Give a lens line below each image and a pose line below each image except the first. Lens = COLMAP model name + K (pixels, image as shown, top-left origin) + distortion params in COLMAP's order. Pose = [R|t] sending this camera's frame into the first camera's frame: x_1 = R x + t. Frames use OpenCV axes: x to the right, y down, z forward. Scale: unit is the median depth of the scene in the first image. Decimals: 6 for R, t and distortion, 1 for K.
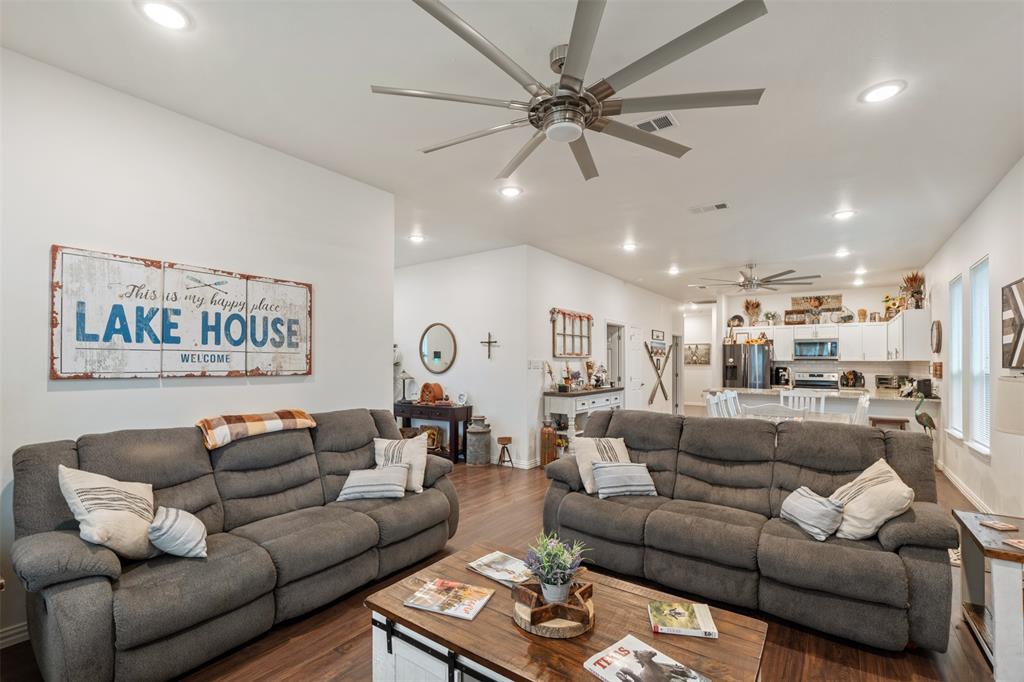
lens RADIAL K [[453.4, 0, 512.7], [0, 453.4, 361.2], [0, 0, 1]] dist [-0.000333, 0.000035]
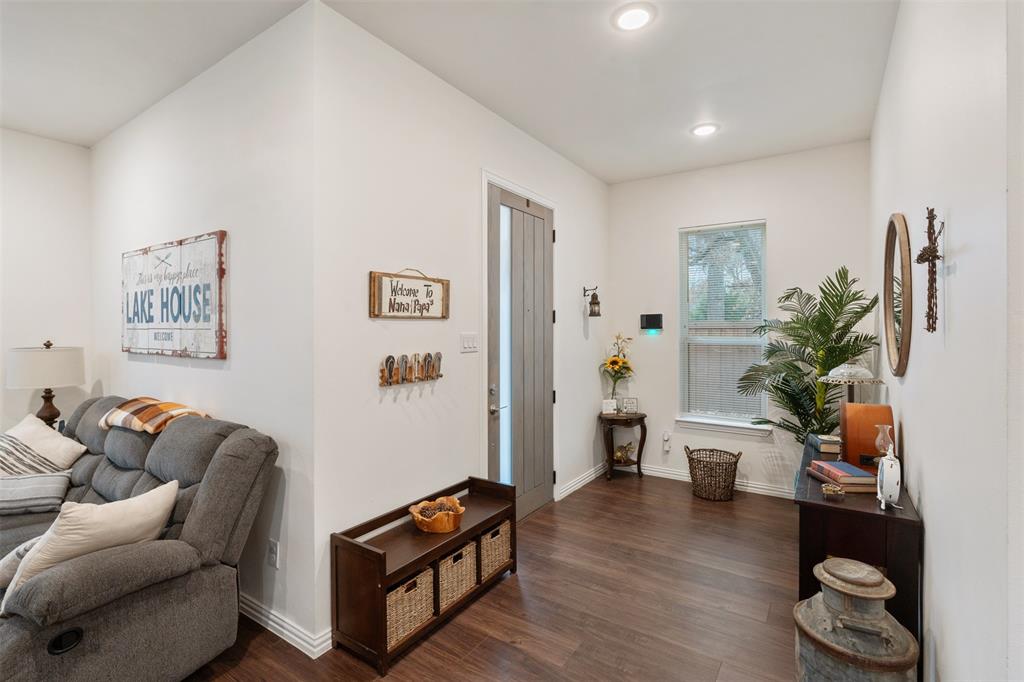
lens RADIAL K [[472.2, 0, 514.3], [0, 472.2, 327.4], [0, 0, 1]] dist [-0.001965, -0.000364]
pose [[0.027603, -0.001609, -0.999618, 0.299430], [0.008104, 0.999966, -0.001386, -0.015162], [0.999586, -0.008063, 0.027615, 1.447300]]
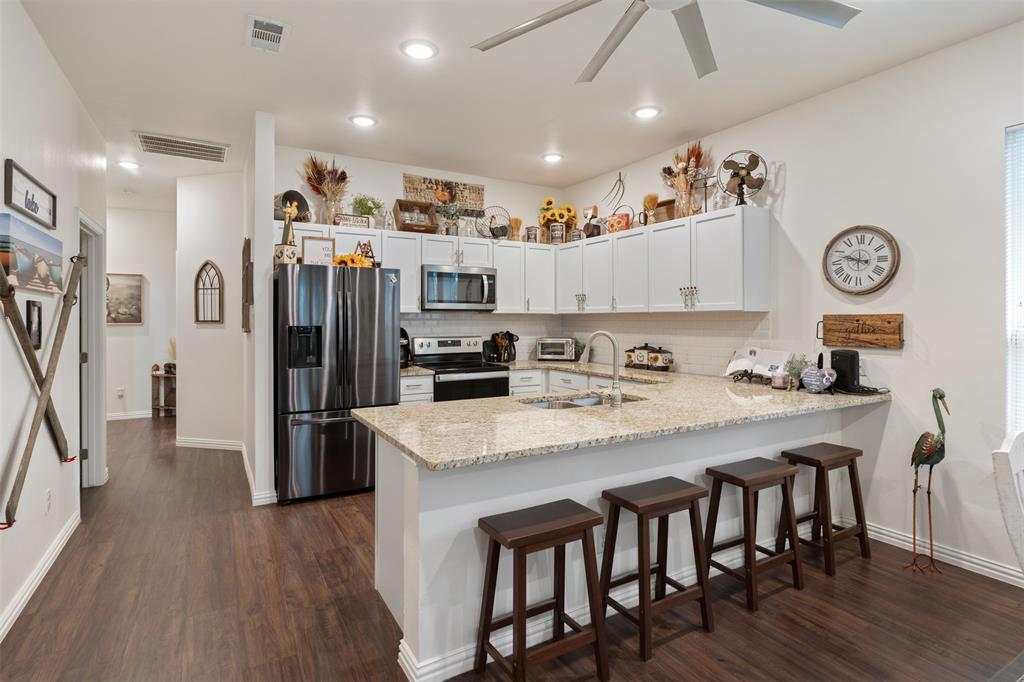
lens RADIAL K [[515.0, 0, 510.3], [0, 515.0, 317.6], [0, 0, 1]] dist [-0.003226, -0.000127]
pose [[0.409351, -0.003157, 0.912371, 0.539792], [0.000509, 0.999995, 0.003232, 0.006424], [-0.912377, -0.000858, 0.409351, 1.999207]]
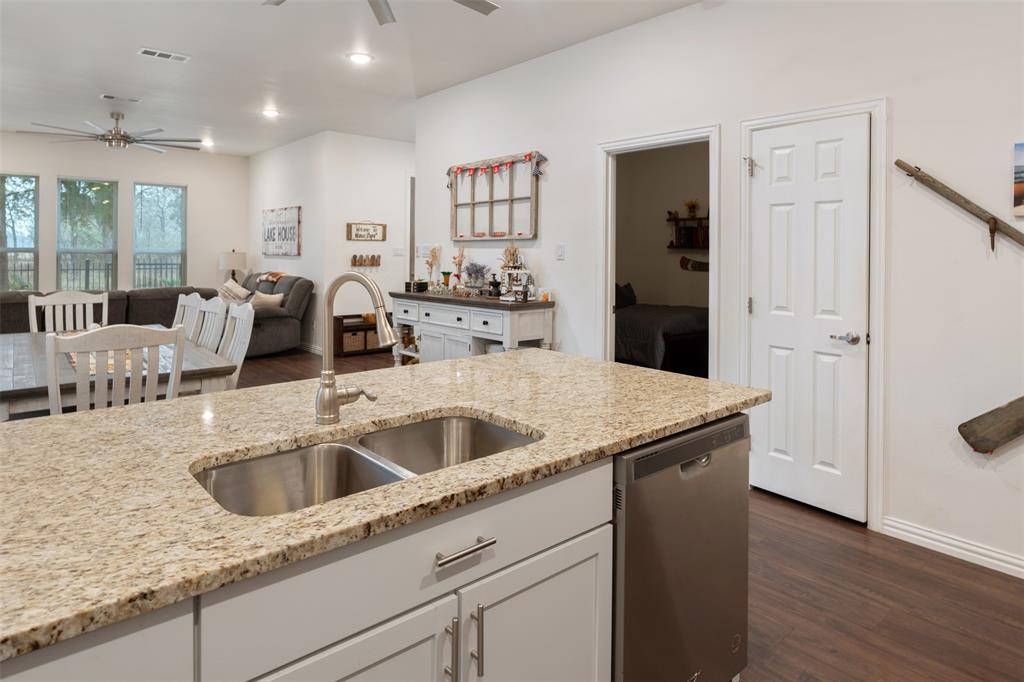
lens RADIAL K [[605.7, 0, 508.2], [0, 605.7, 249.7], [0, 0, 1]] dist [0.002799, 0.000604]
pose [[-0.232468, -0.006941, -0.972579, 1.752428], [-0.005623, 0.999967, -0.005792, 0.015541], [0.972588, 0.004122, -0.232499, 2.414603]]
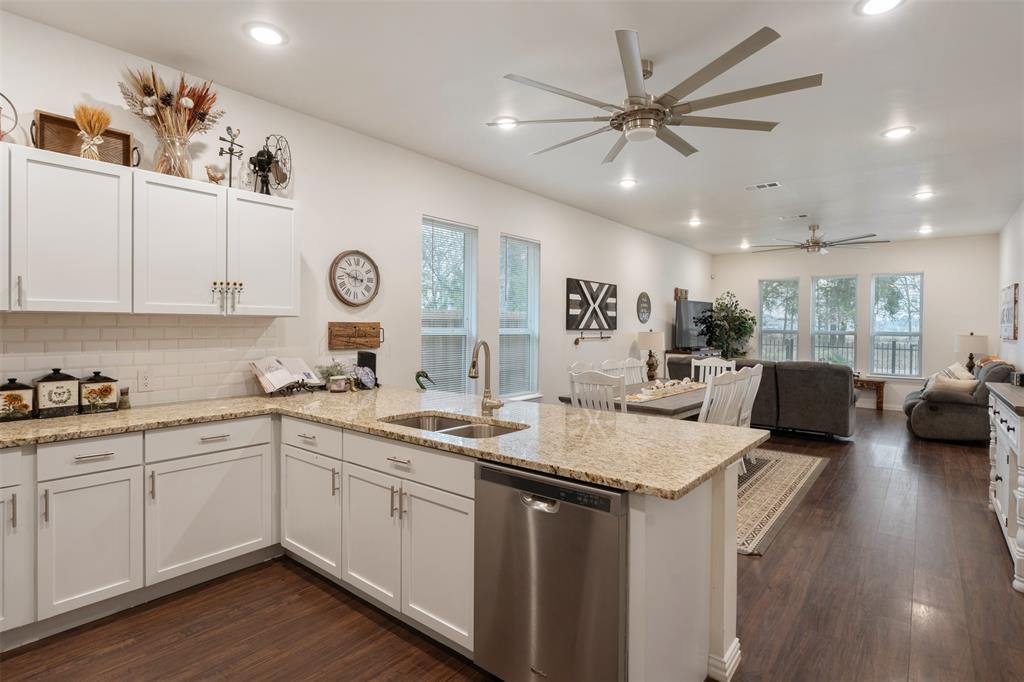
lens RADIAL K [[516.2, 0, 512.5], [0, 516.2, 330.3], [0, 0, 1]] dist [-0.000752, 0.000423]
pose [[-0.998413, -0.013820, 0.054594, 1.249353], [-0.013527, 0.999892, 0.005733, 0.010669], [-0.054668, 0.004985, -0.998492, 2.960135]]
